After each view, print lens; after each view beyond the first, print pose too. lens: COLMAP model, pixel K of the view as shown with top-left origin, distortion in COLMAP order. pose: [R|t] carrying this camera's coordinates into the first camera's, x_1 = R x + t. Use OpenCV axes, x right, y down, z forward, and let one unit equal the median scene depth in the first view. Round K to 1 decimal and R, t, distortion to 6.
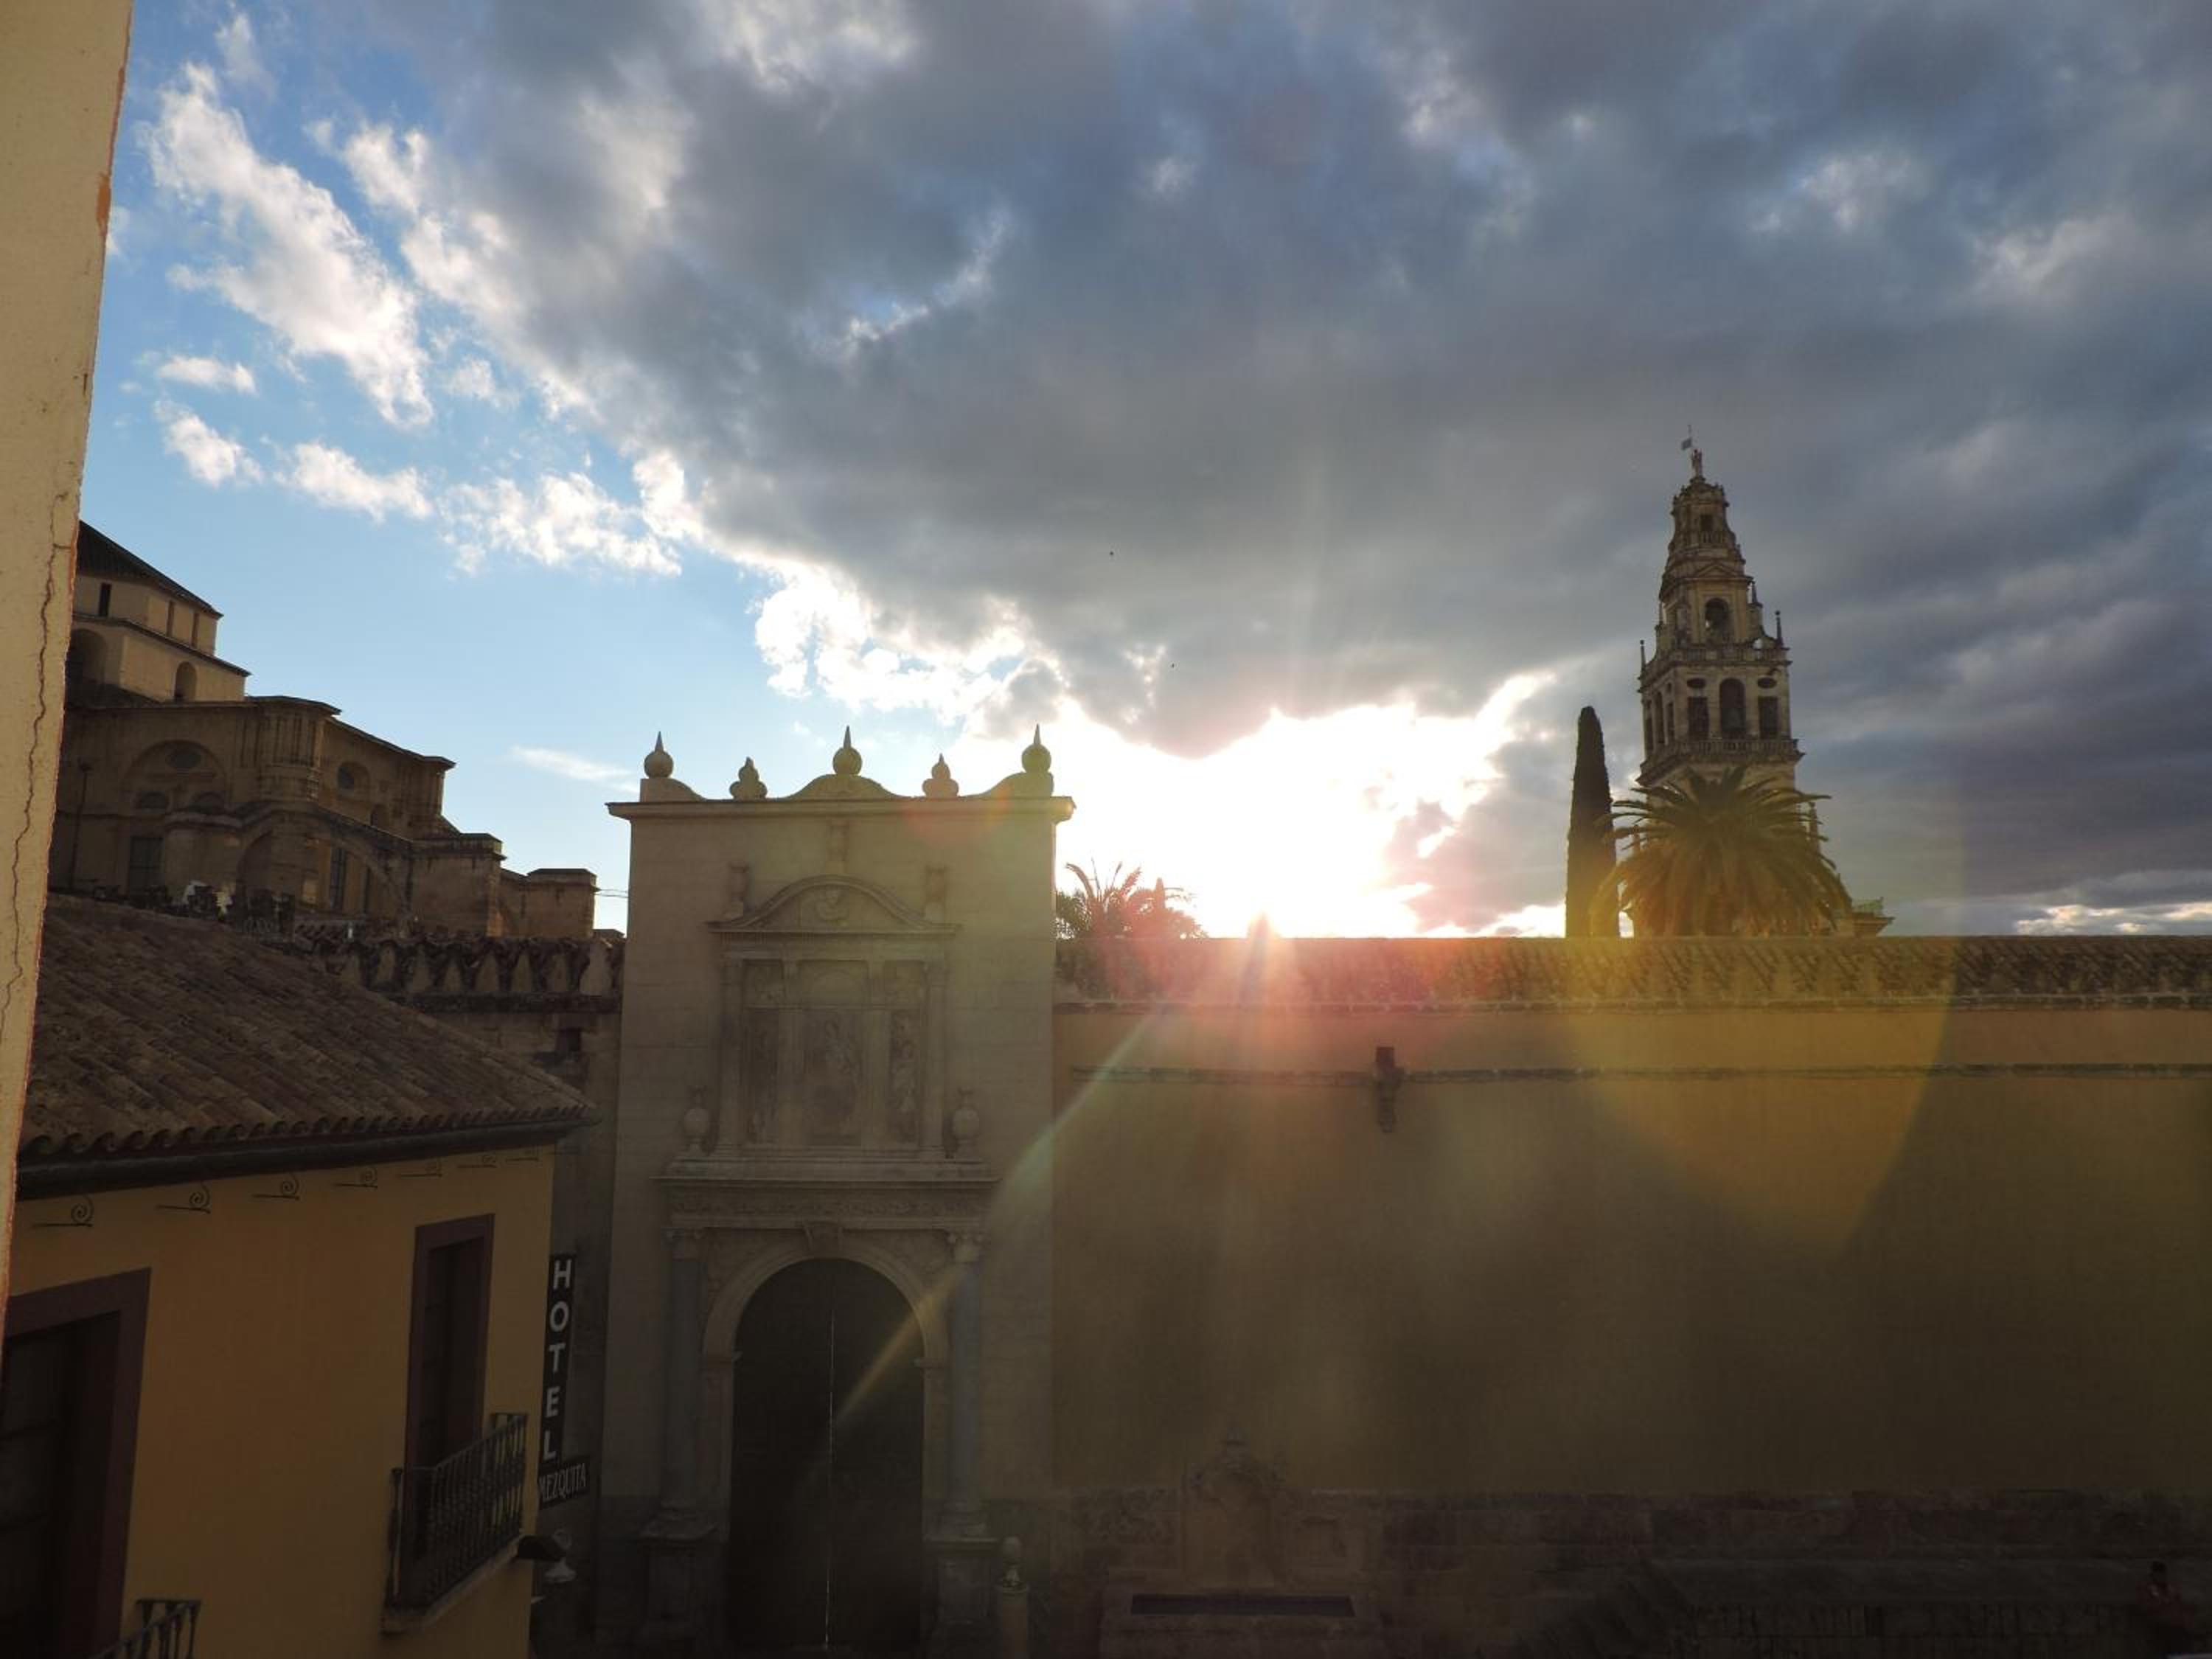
lens RADIAL K [[1557.0, 0, 1109.0], [0, 1557.0, 839.5], [0, 0, 1]] dist [-0.032109, 0.009582]
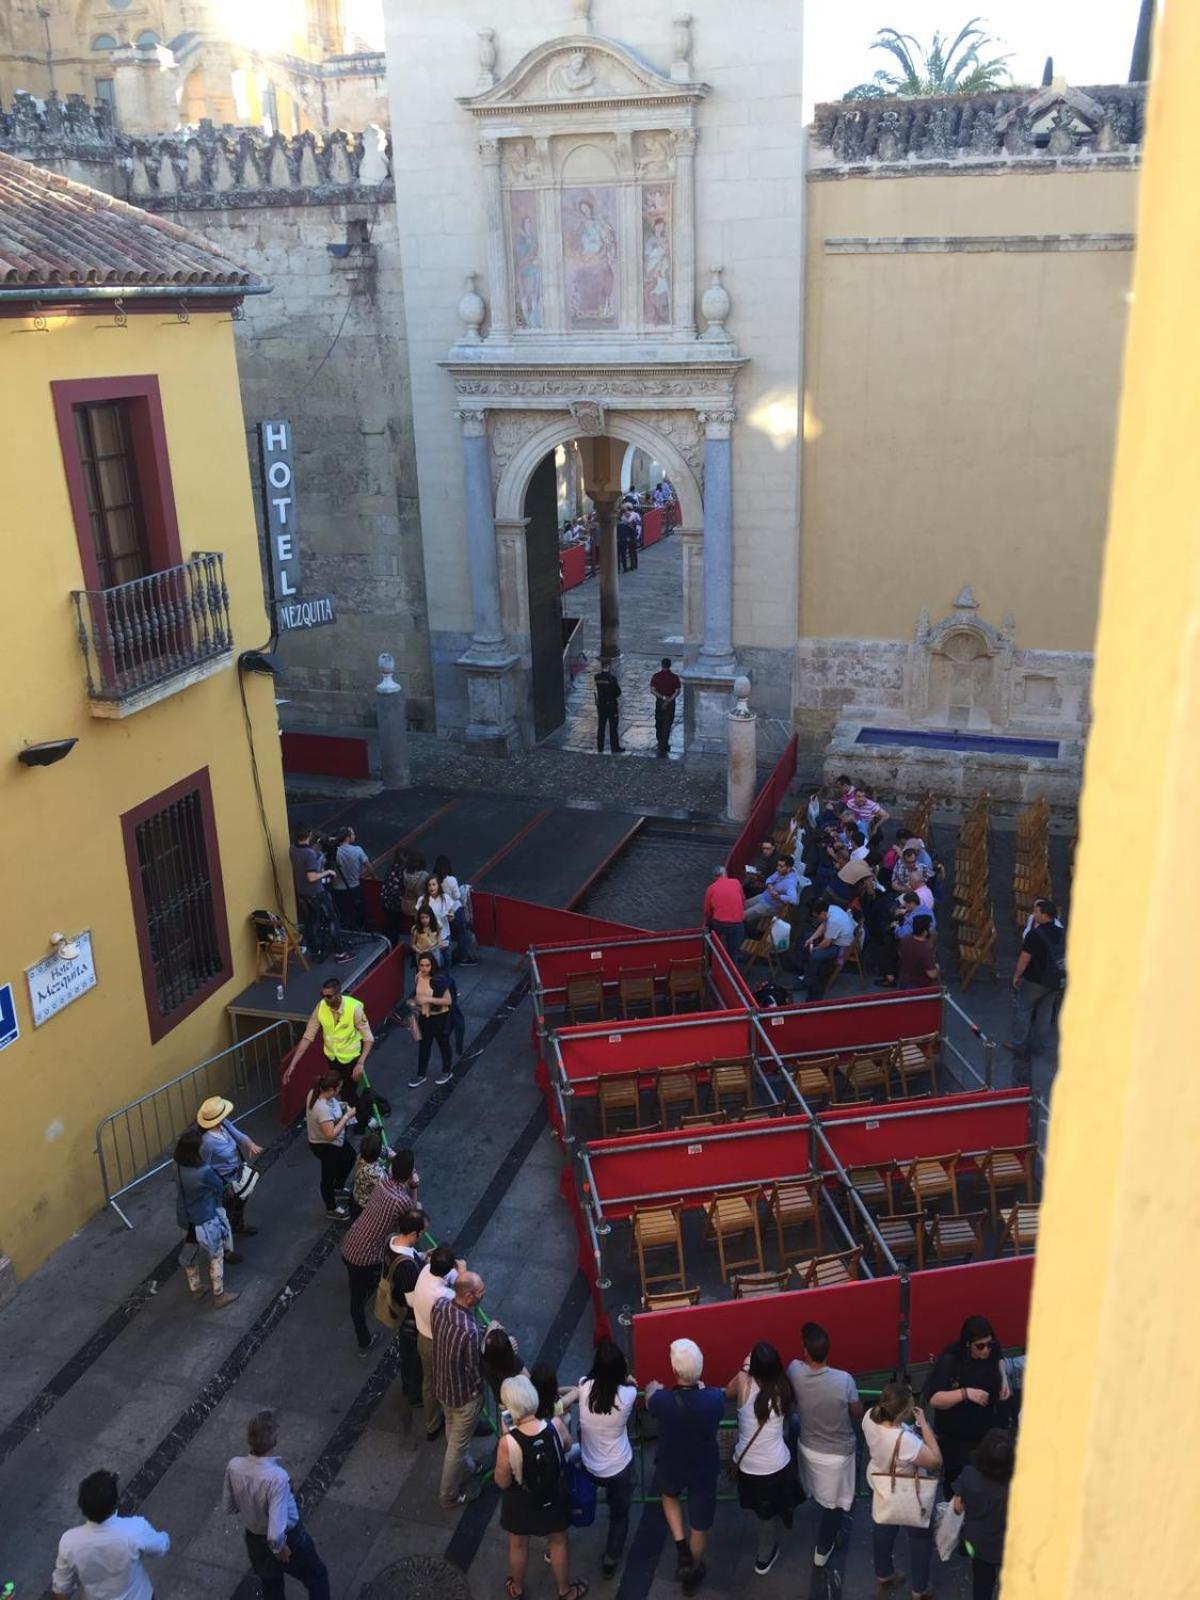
lens RADIAL K [[1323.5, 0, 613.0], [0, 1323.5, 786.5], [0, 0, 1]] dist [0.078974, -0.125234]
pose [[0.960884, 0.072531, -0.267286, 0.101932], [0.065845, 0.877596, 0.474858, 0.038579], [0.269011, -0.473882, 0.838492, 0.087038]]
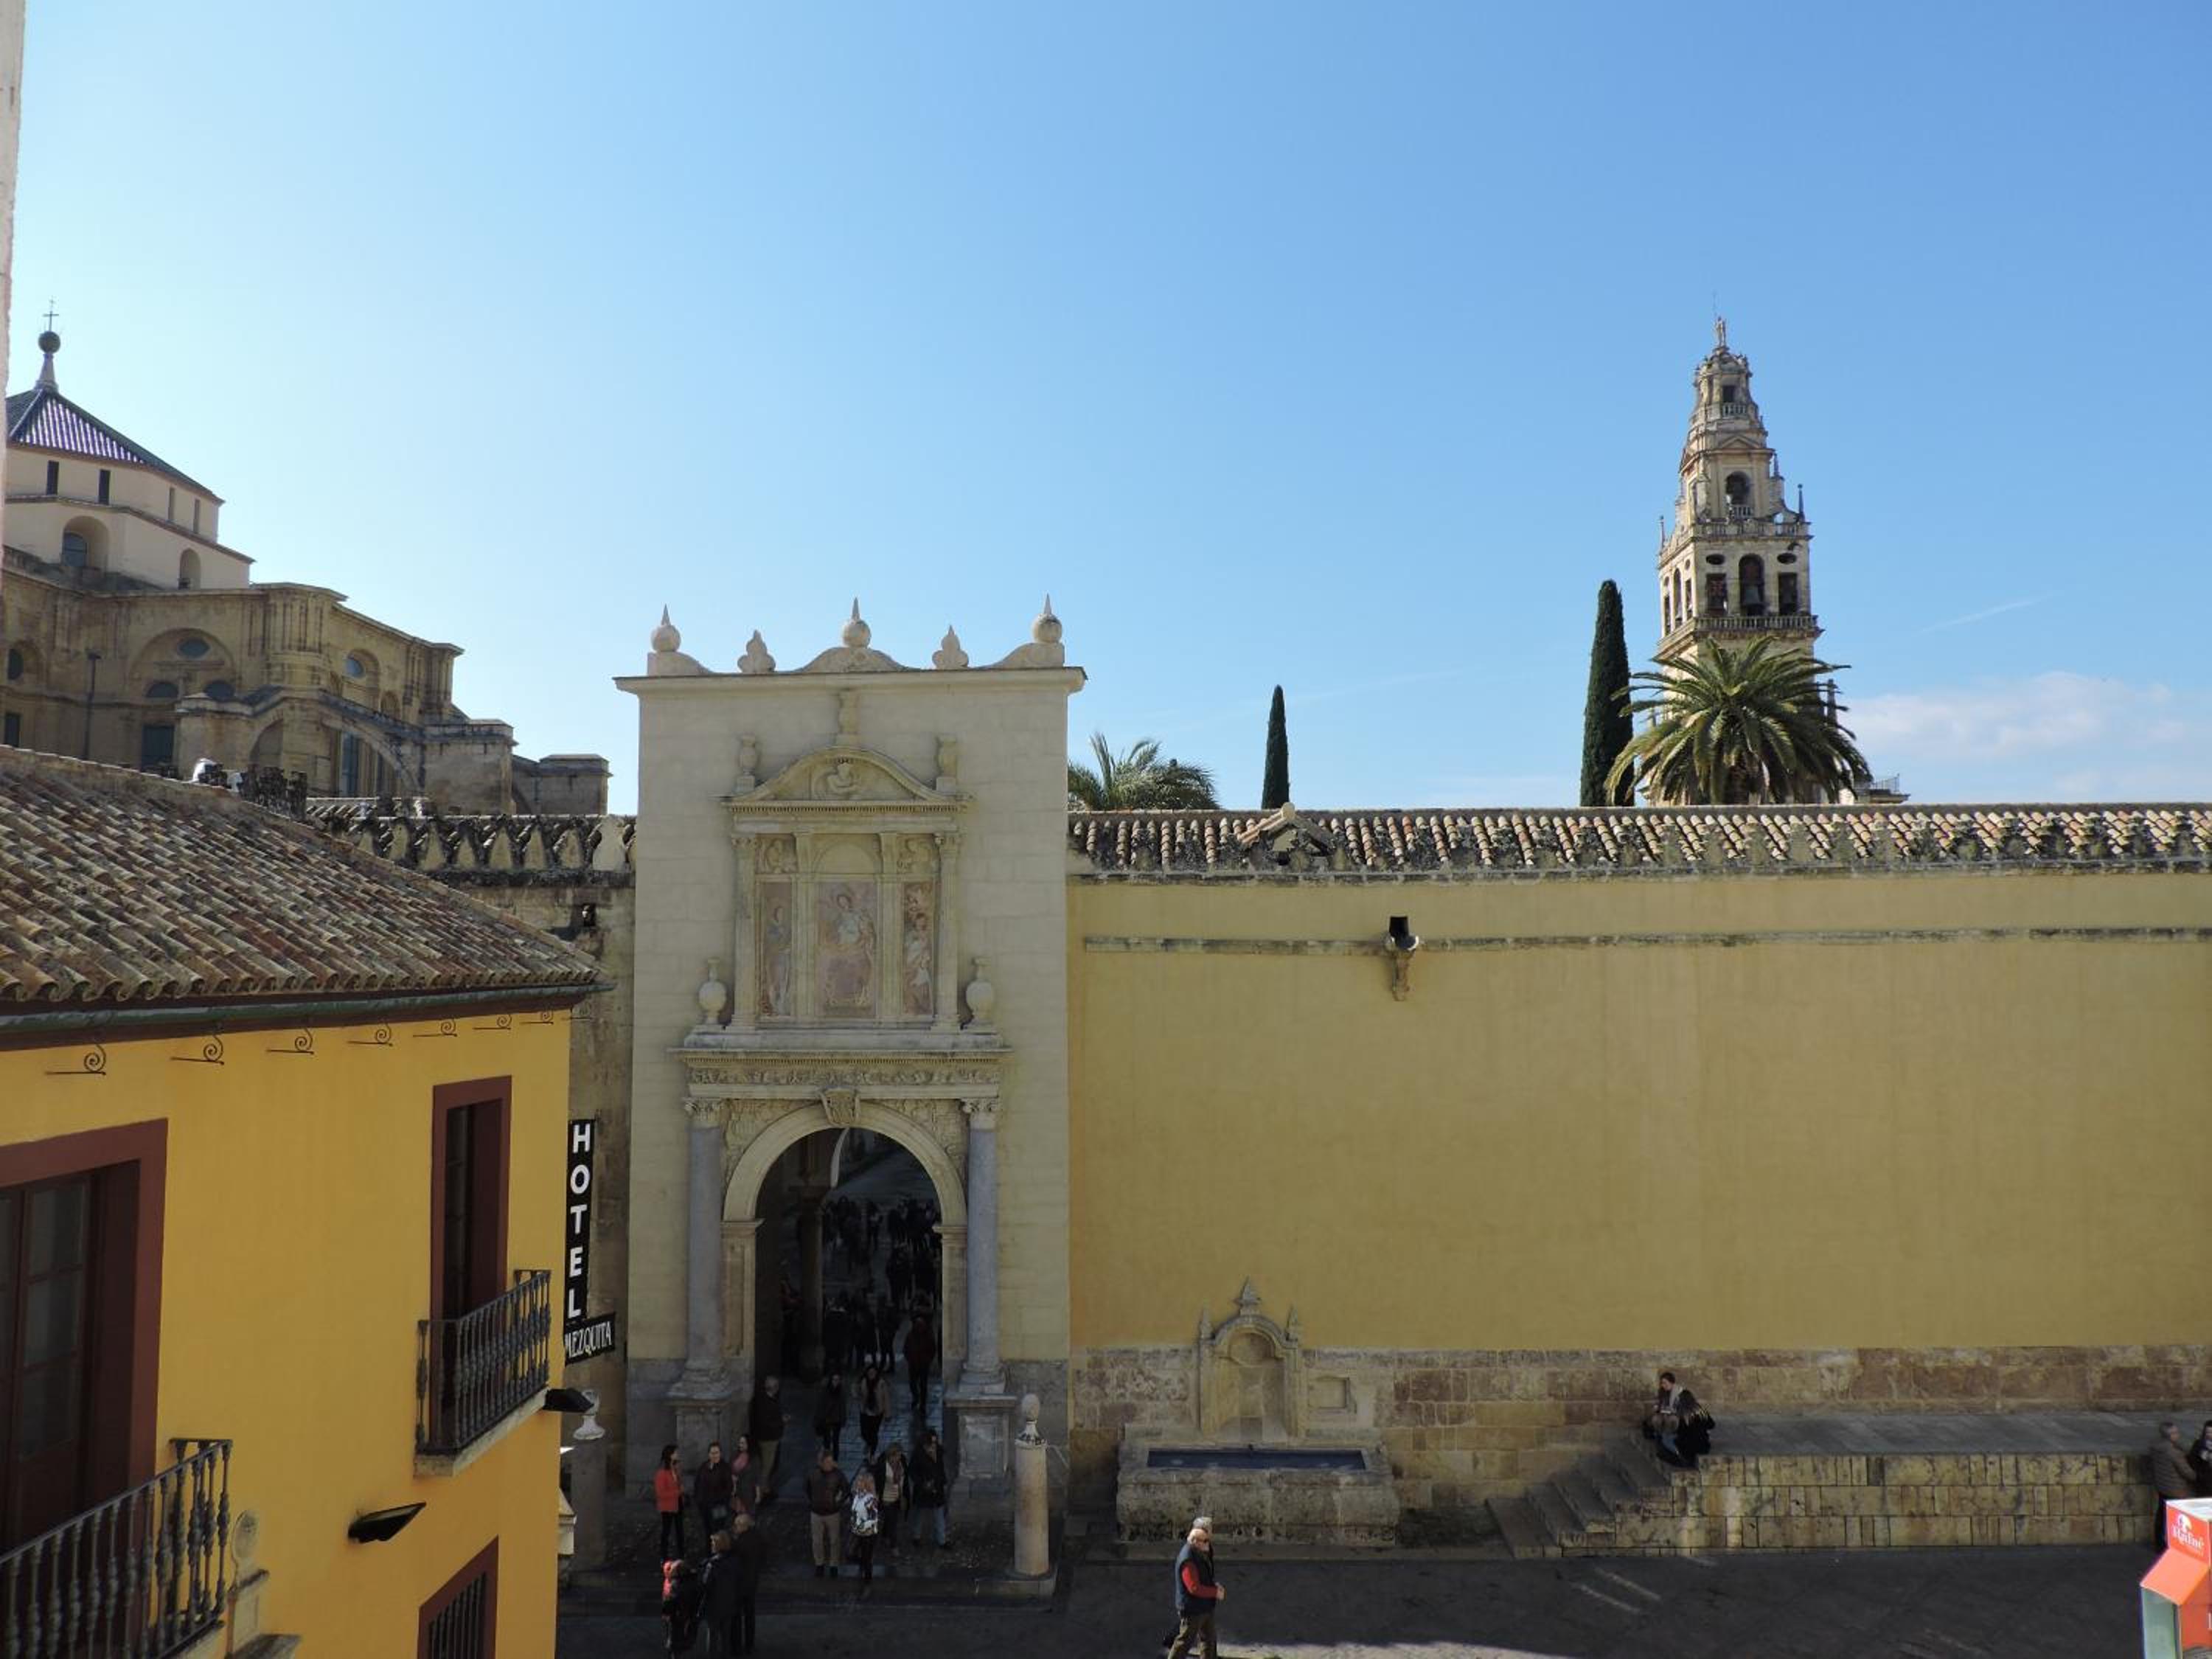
lens RADIAL K [[1557.0, 0, 1109.0], [0, 1557.0, 839.5], [0, 0, 1]] dist [-0.032109, 0.009582]
pose [[0.999946, -0.006410, -0.008185, 0.000185], [0.006991, 0.997305, 0.073027, 0.009814], [0.007694, -0.073080, 0.997296, 0.005396]]
